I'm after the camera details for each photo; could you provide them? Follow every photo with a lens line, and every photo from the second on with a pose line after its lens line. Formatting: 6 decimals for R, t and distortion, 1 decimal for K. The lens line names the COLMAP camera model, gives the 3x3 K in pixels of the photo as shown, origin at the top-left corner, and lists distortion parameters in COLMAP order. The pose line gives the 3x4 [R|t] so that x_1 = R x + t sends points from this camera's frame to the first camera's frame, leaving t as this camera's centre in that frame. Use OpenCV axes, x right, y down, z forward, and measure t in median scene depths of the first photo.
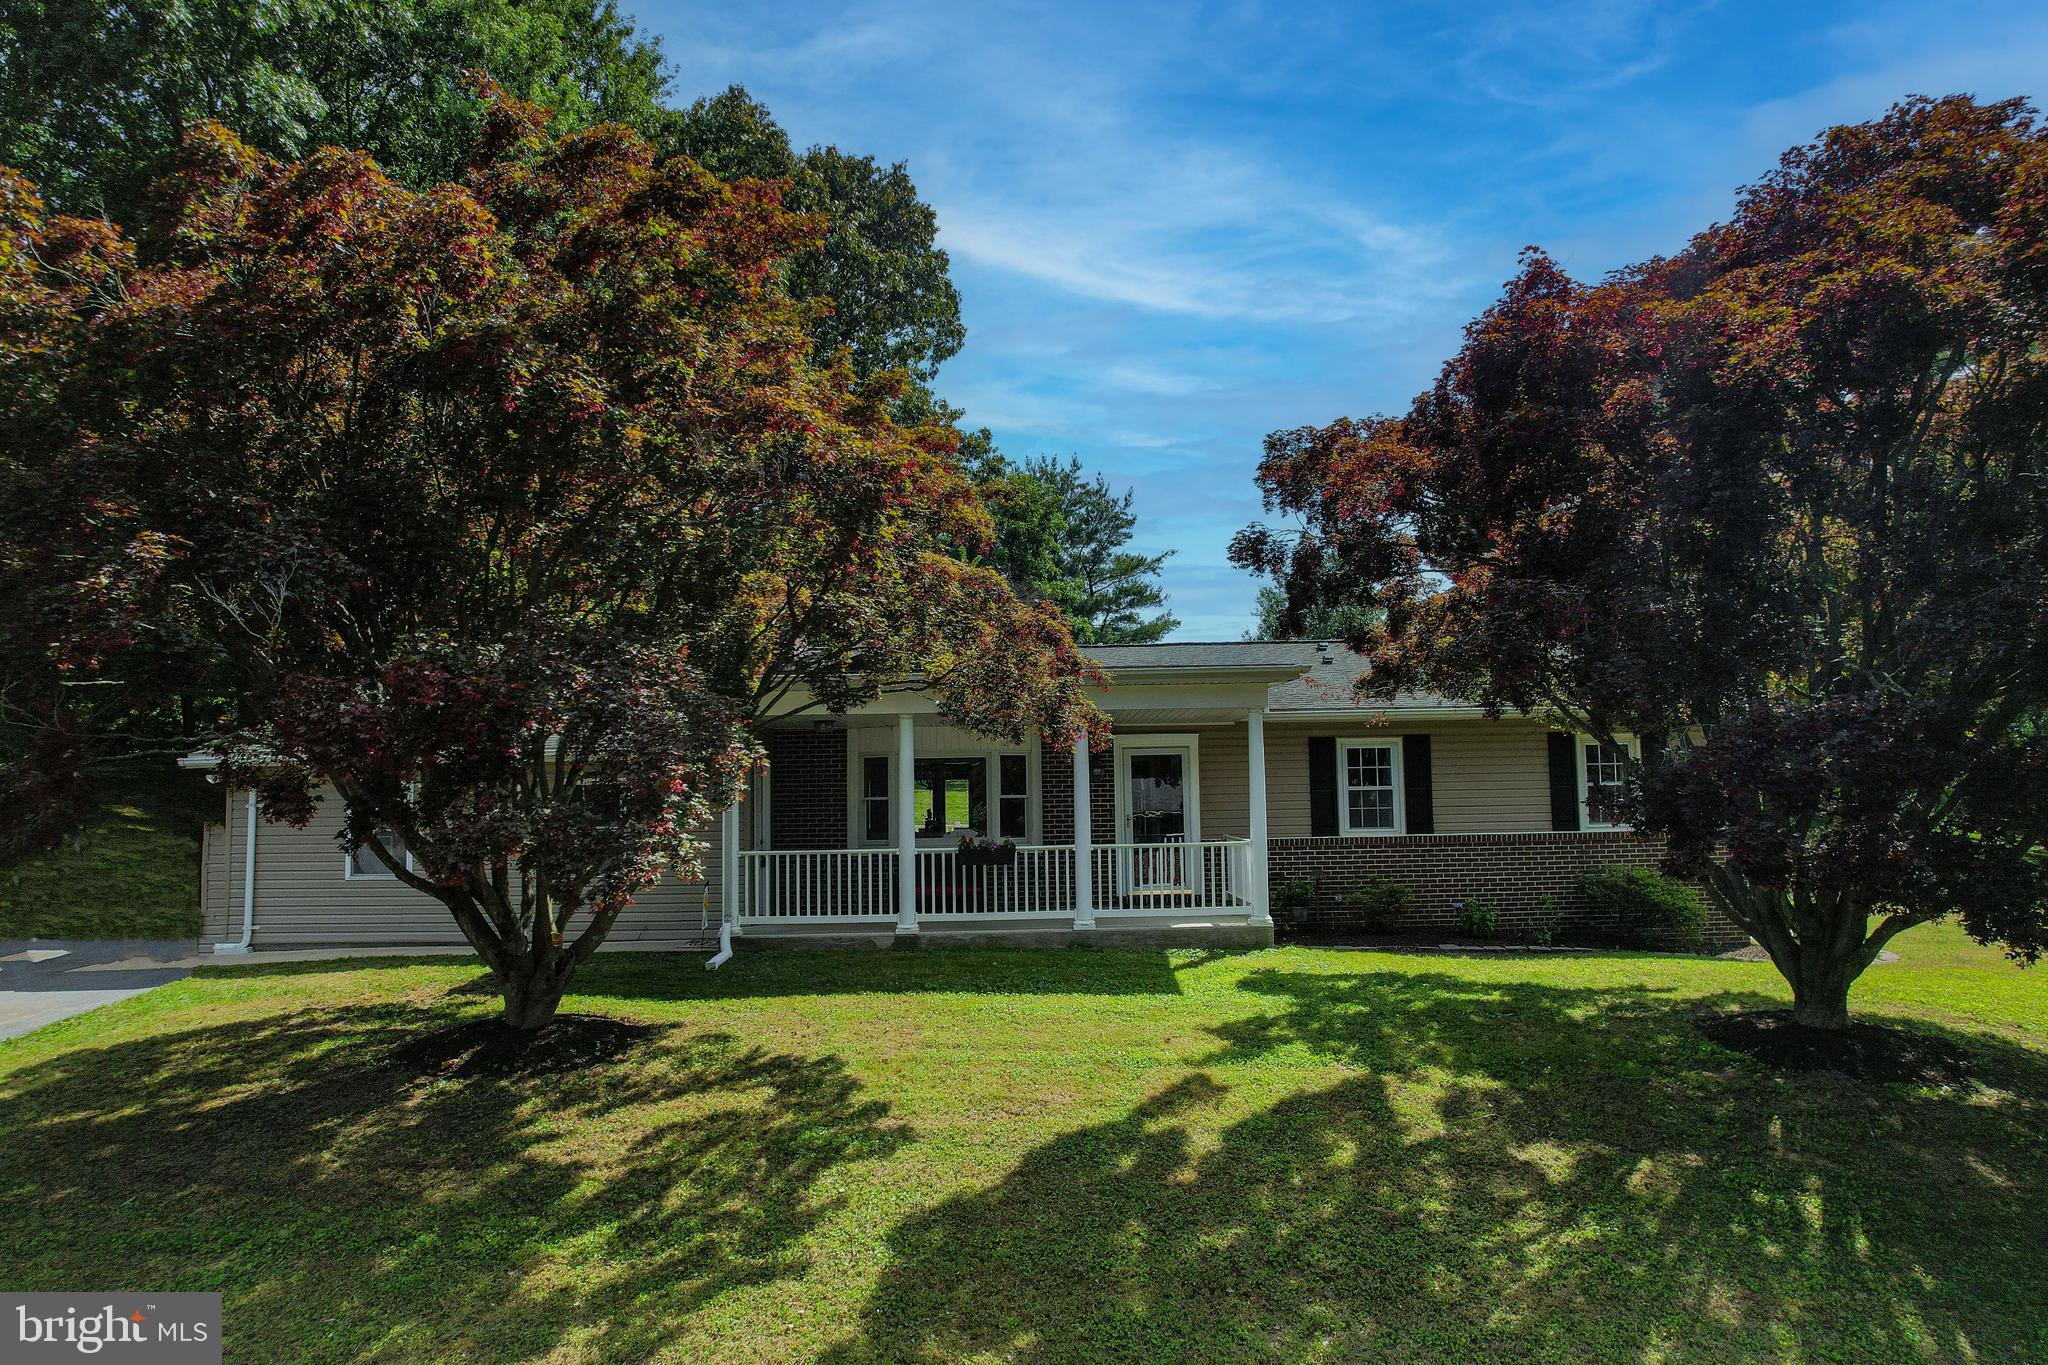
lens RADIAL K [[1306.7, 0, 1036.3], [0, 1306.7, 690.3], [0, 0, 1]] dist [-0.074704, 0.069838]
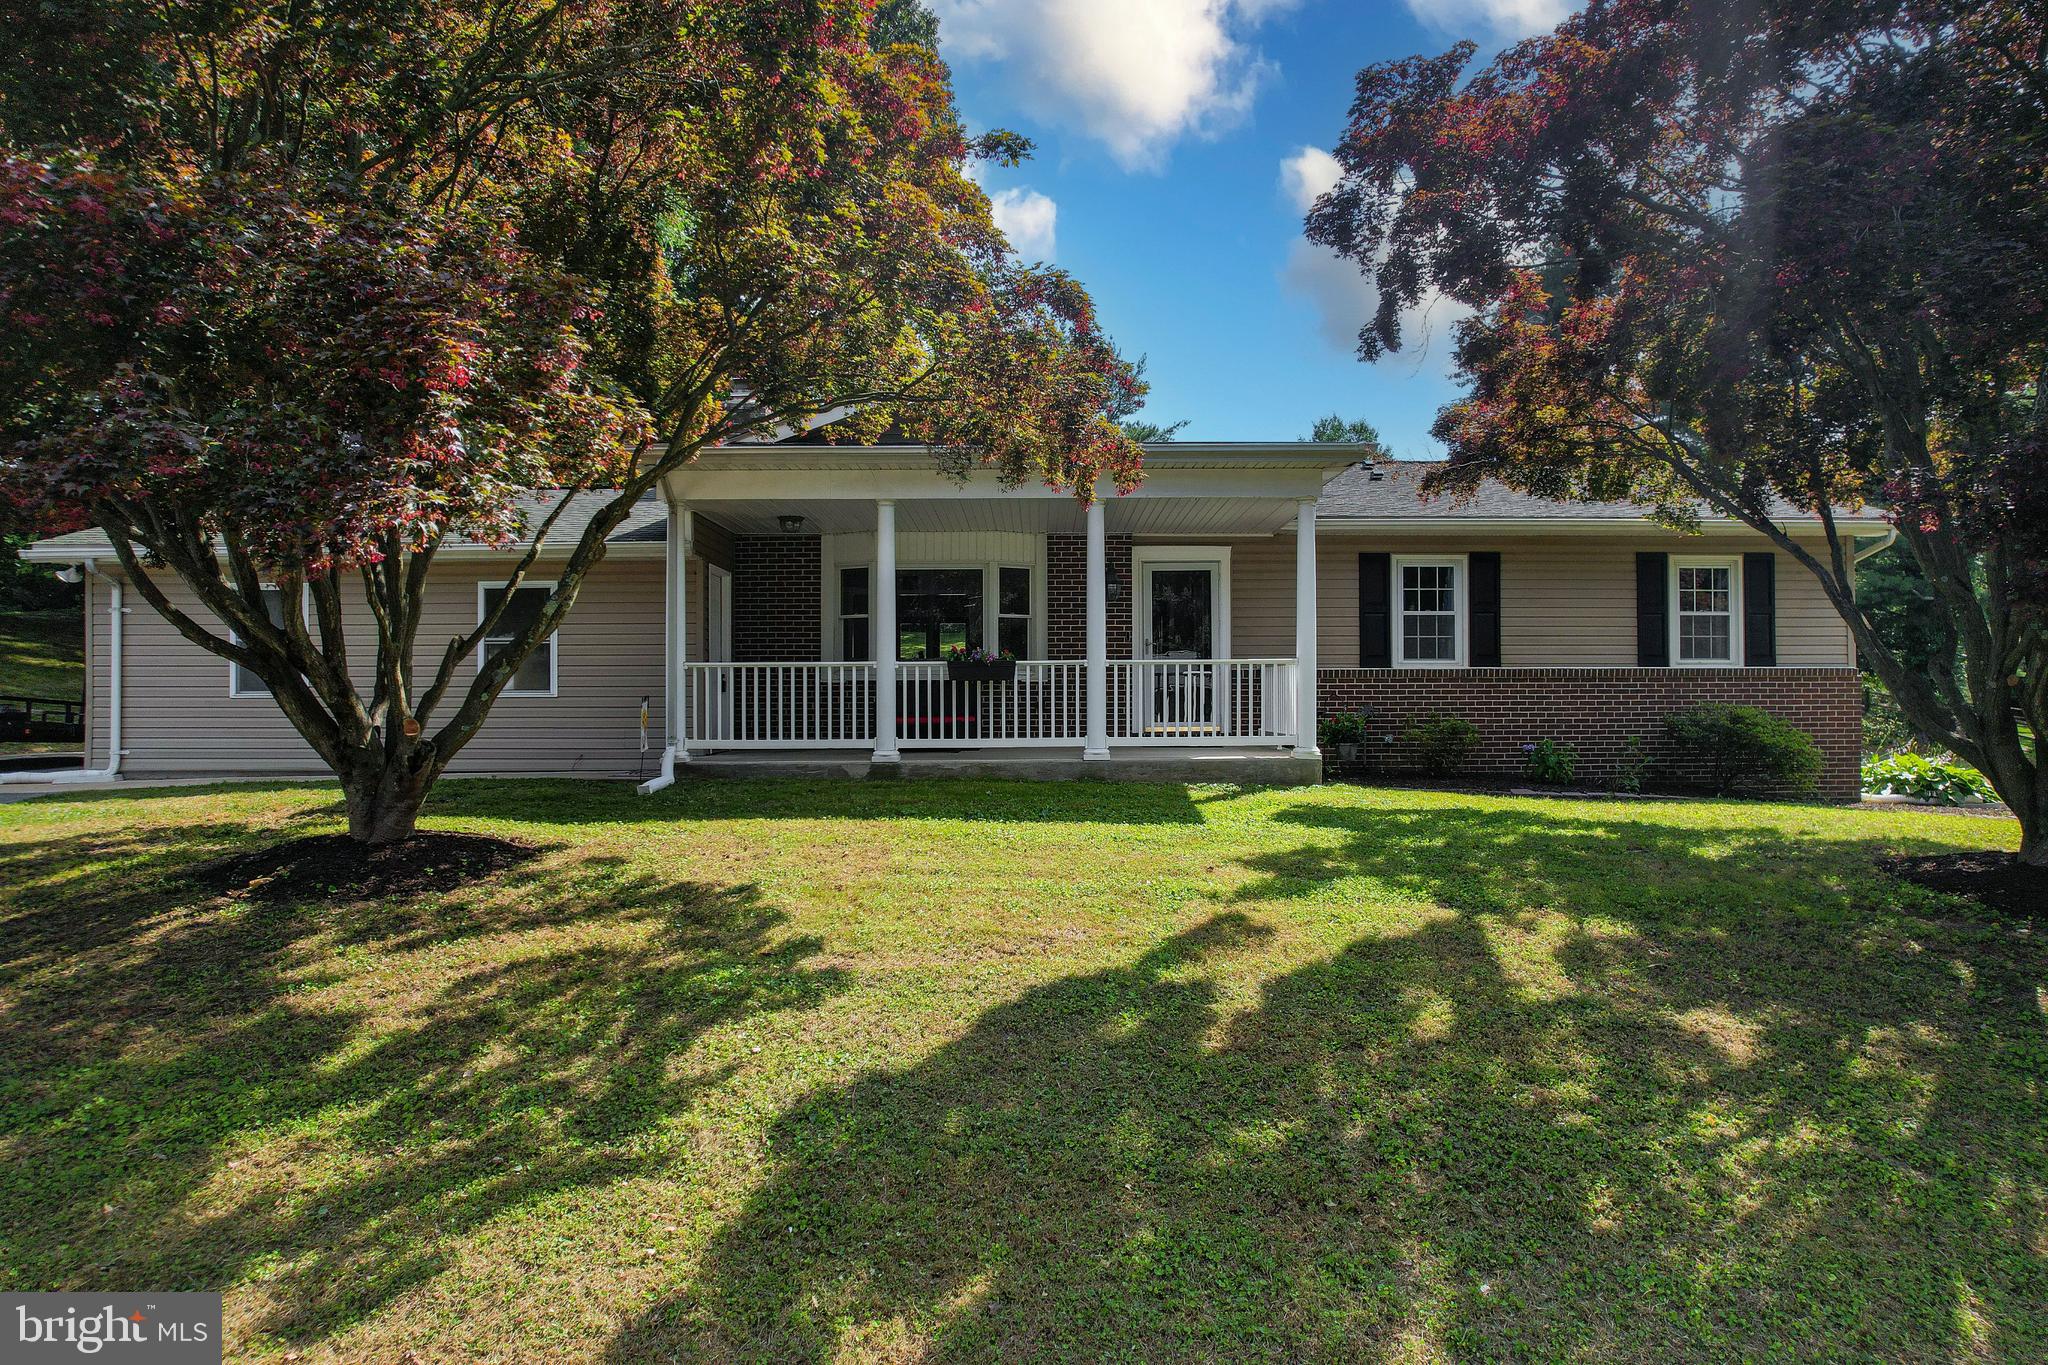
lens RADIAL K [[1306.7, 0, 1036.3], [0, 1306.7, 690.3], [0, 0, 1]] dist [-0.074704, 0.069838]
pose [[0.999907, 0.013477, -0.002008, -0.000834], [-0.013259, 0.996337, 0.084481, 0.068511], [0.003140, -0.084447, 0.996423, 0.165949]]
